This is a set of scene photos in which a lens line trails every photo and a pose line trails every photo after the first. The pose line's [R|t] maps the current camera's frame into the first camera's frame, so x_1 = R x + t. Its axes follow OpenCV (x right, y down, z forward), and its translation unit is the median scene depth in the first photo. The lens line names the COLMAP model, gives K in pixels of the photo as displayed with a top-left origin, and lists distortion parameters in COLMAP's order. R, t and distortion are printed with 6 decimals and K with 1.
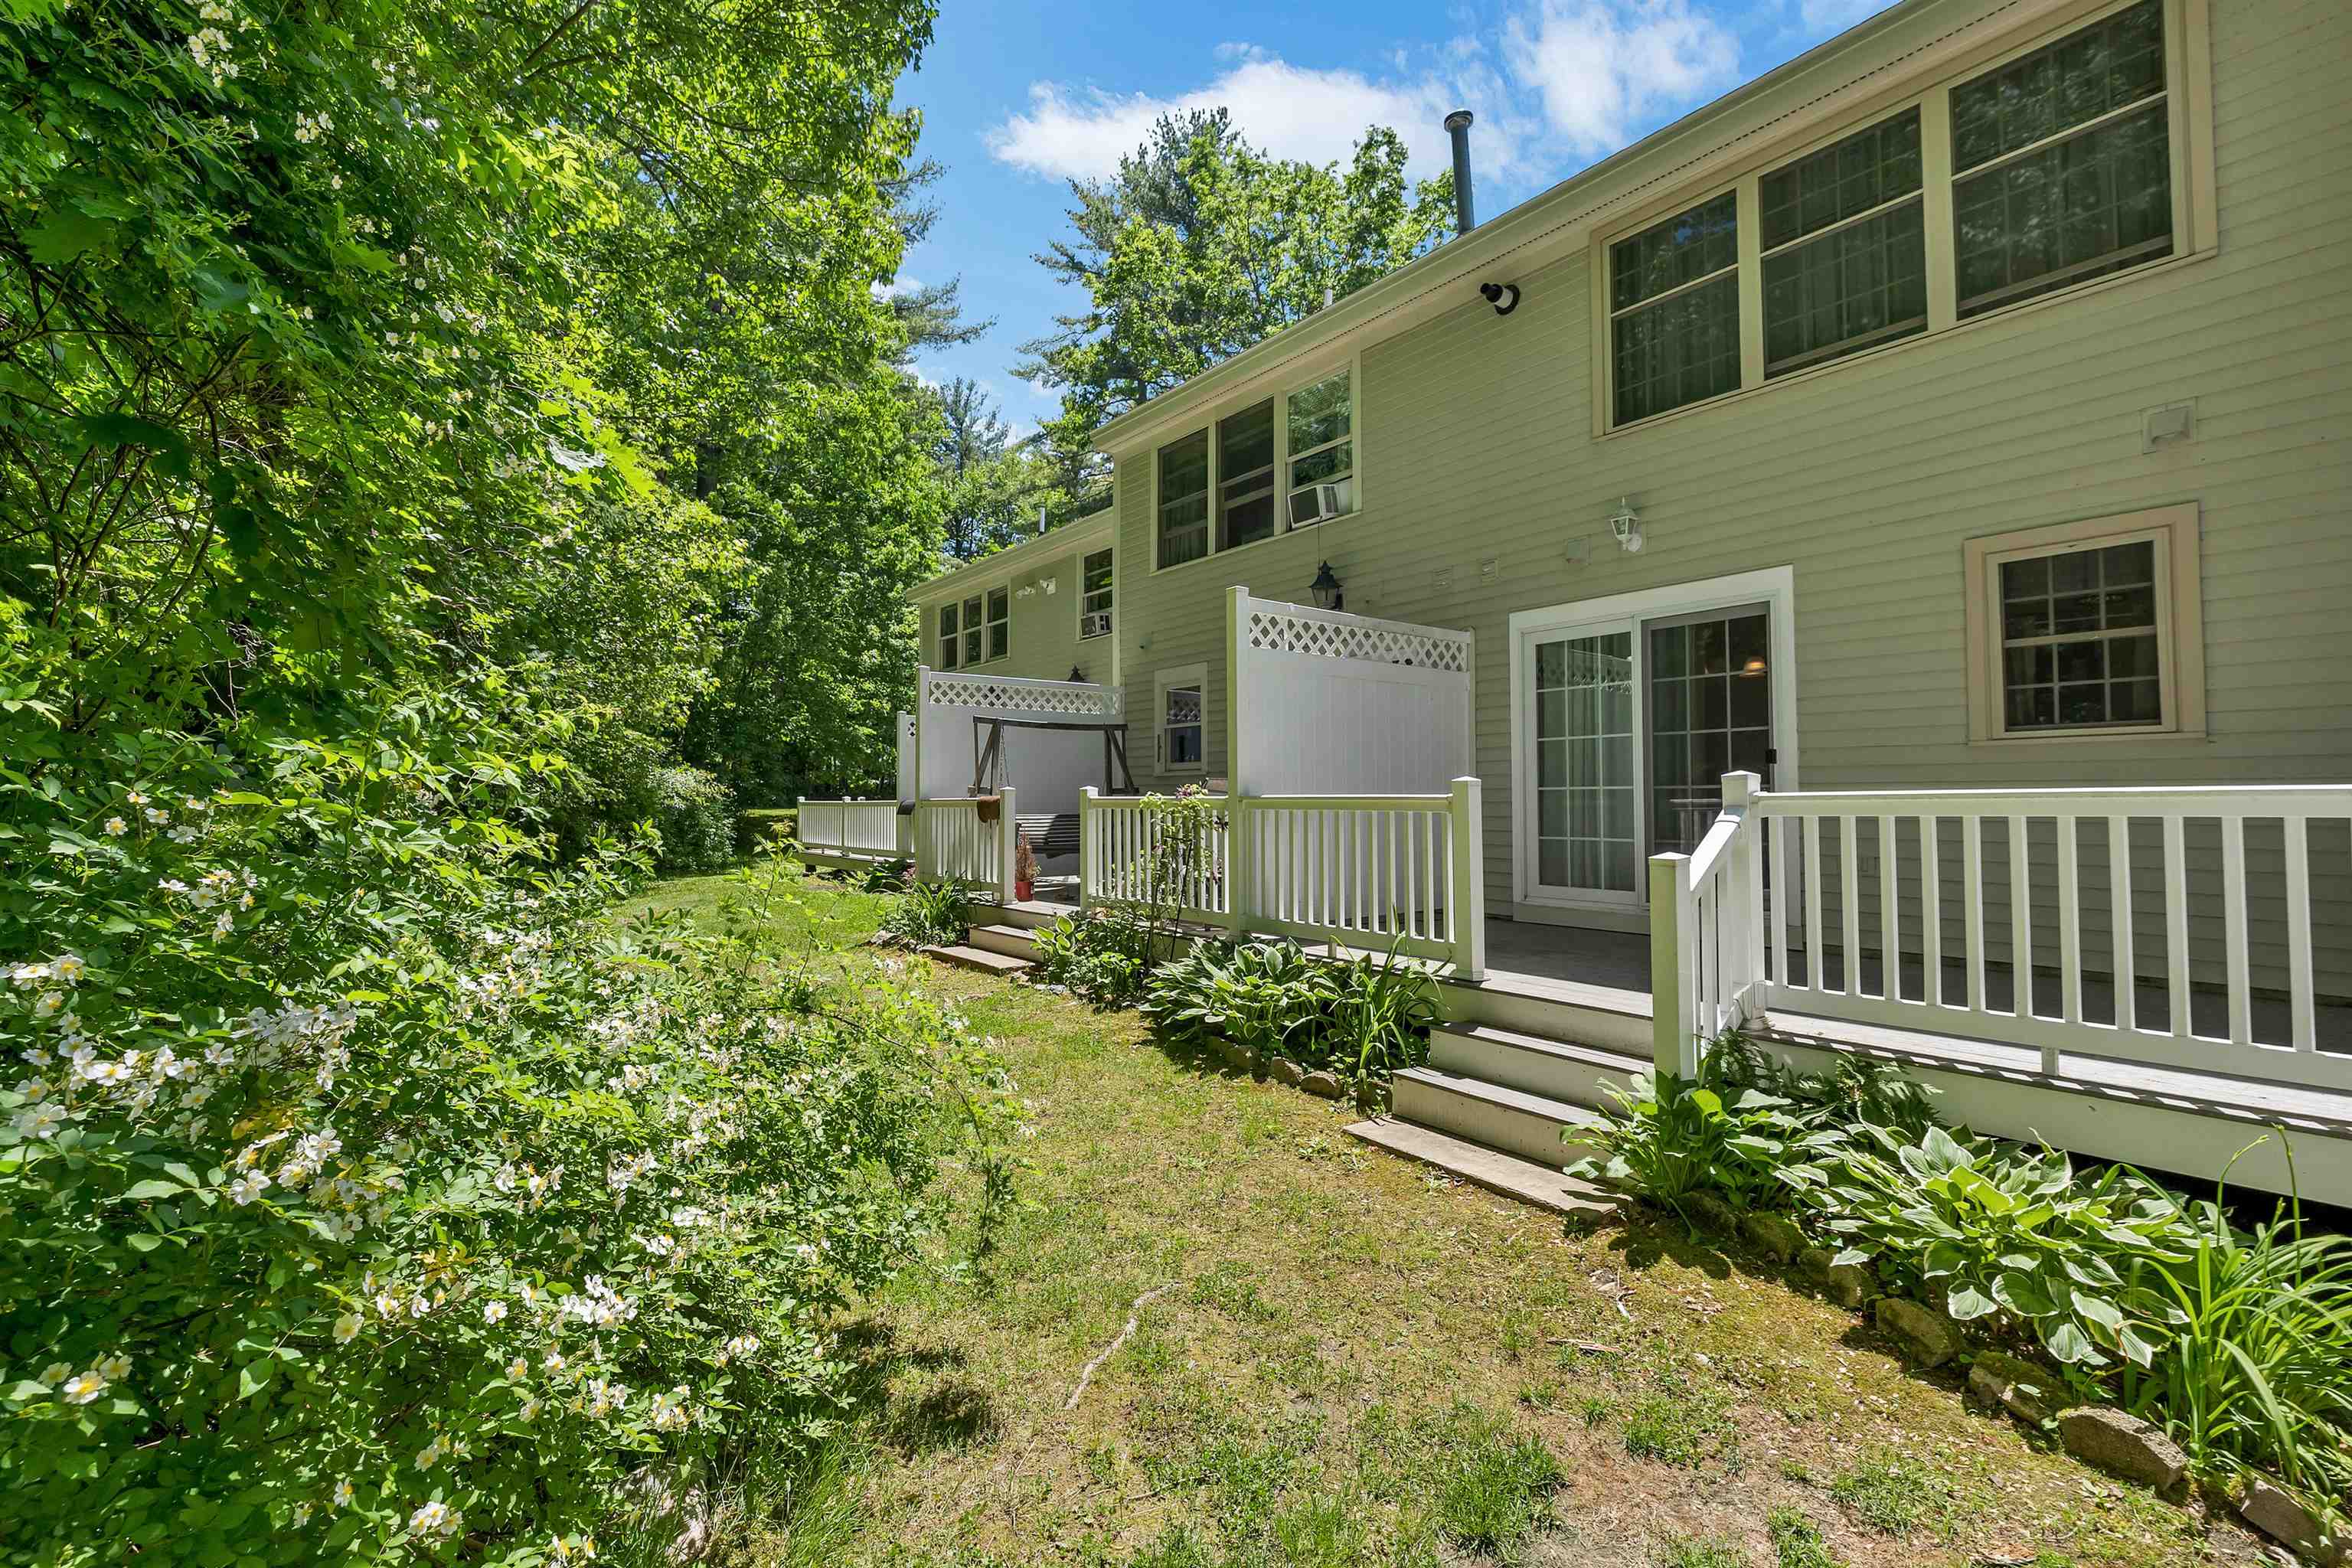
lens RADIAL K [[1007.7, 0, 1177.1], [0, 1007.7, 781.2], [0, 0, 1]] dist [-0.000926, -0.000678]
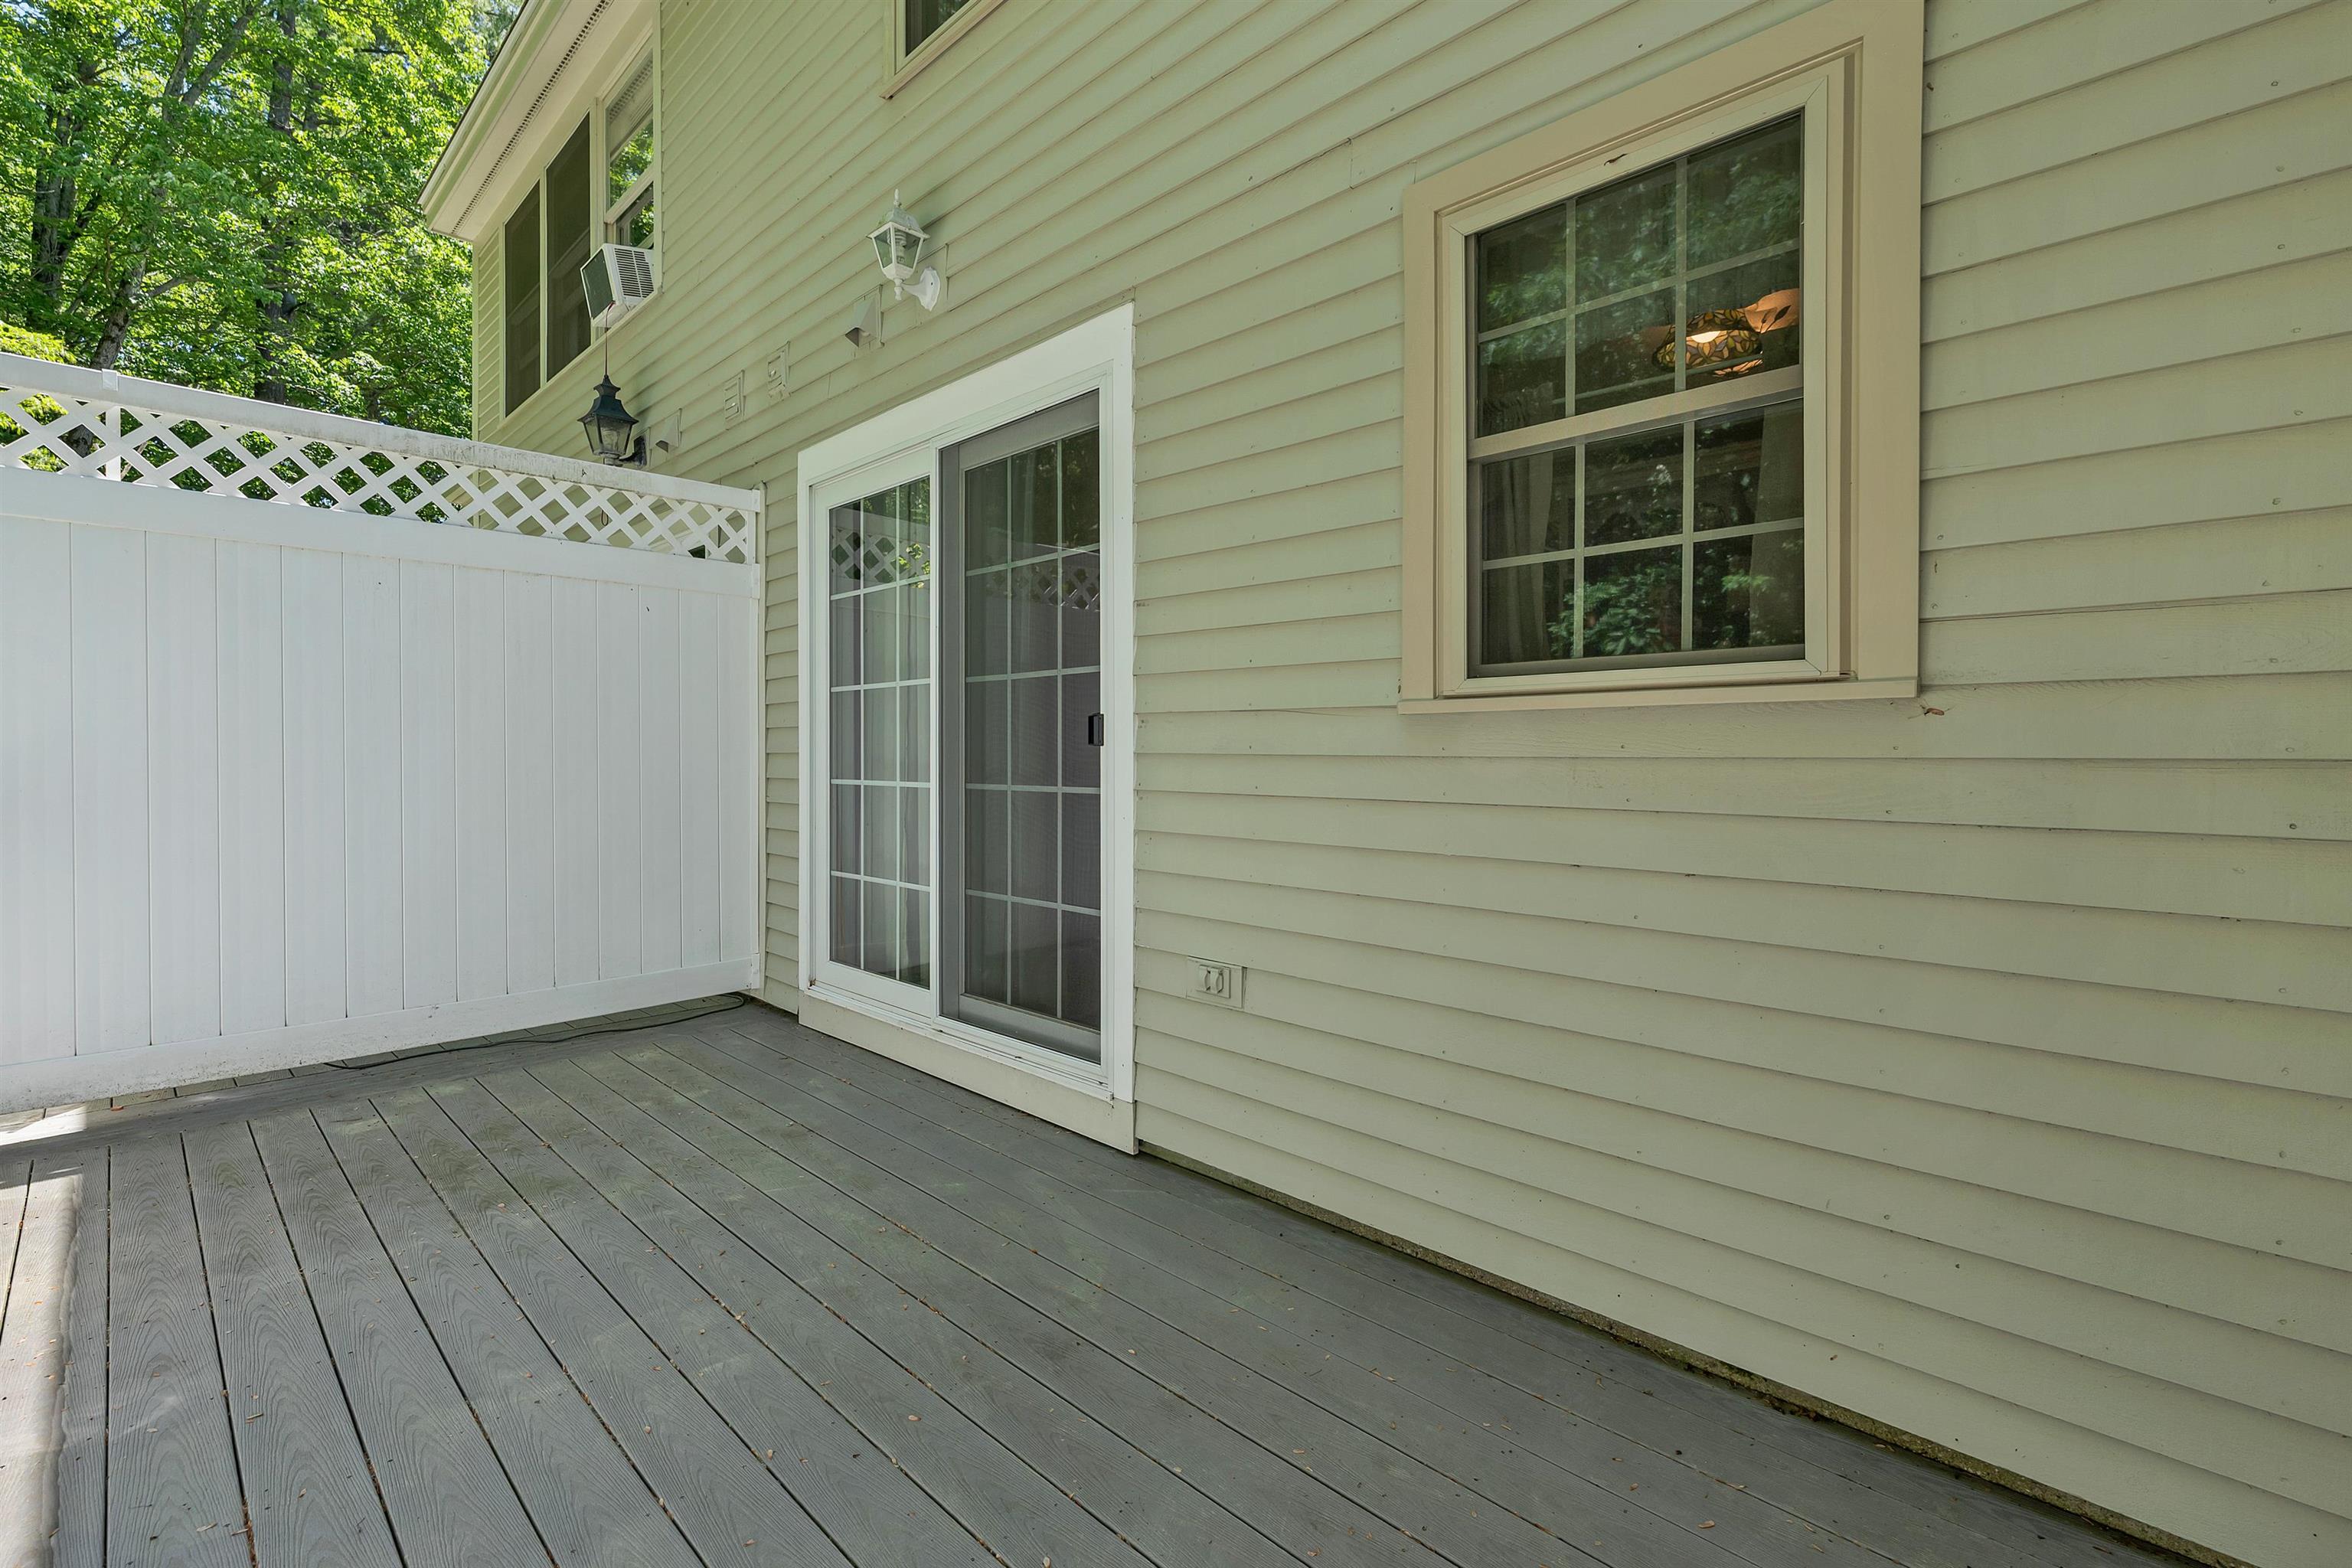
lens RADIAL K [[1007.7, 0, 1165.5], [0, 1007.7, 782.5], [0, 0, 1]] dist [-0.000926, -0.000678]
pose [[0.990867, -0.001209, 0.134839, 0.568604], [-0.005671, 0.998702, 0.050627, -0.024372], [-0.134725, -0.050929, 0.989573, 0.545908]]
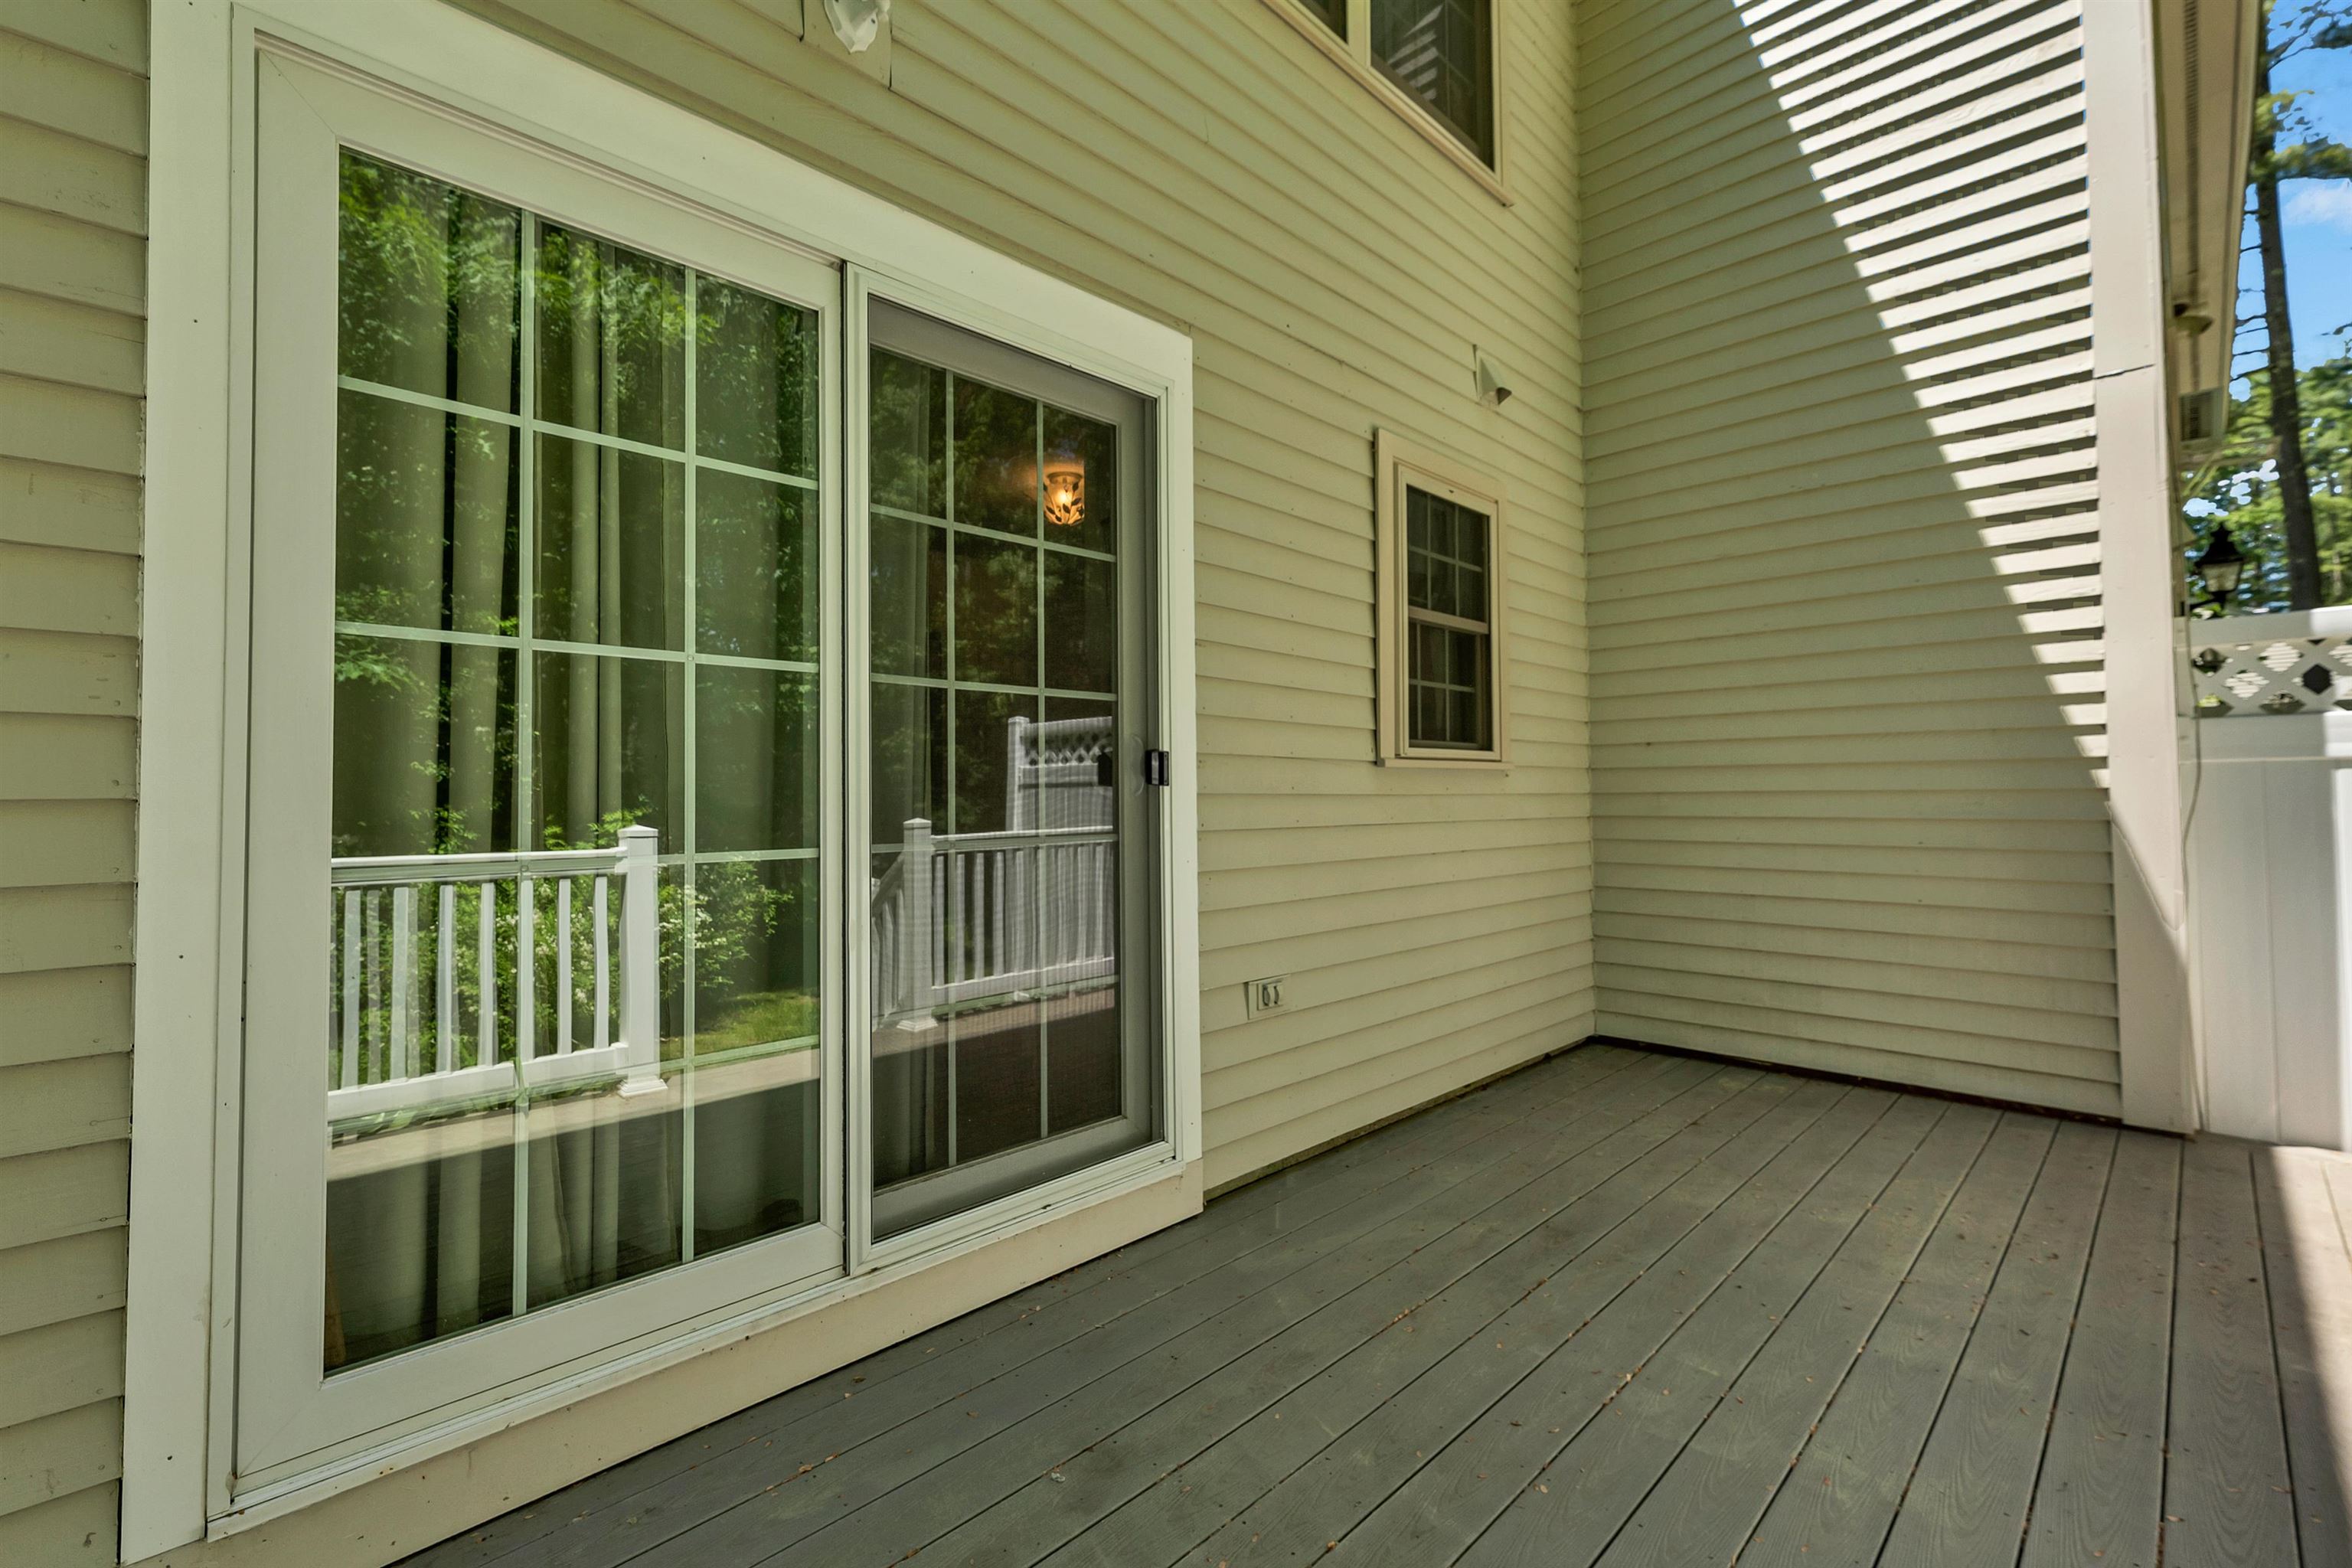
lens RADIAL K [[1007.7, 0, 1169.2], [0, 1007.7, 779.8], [0, 0, 1]] dist [-0.000926, -0.000678]
pose [[-0.111671, 0.016569, 0.993607, 0.175091], [-0.016882, 0.999685, -0.018568, -0.012286], [-0.993602, -0.018847, -0.111356, 1.060983]]
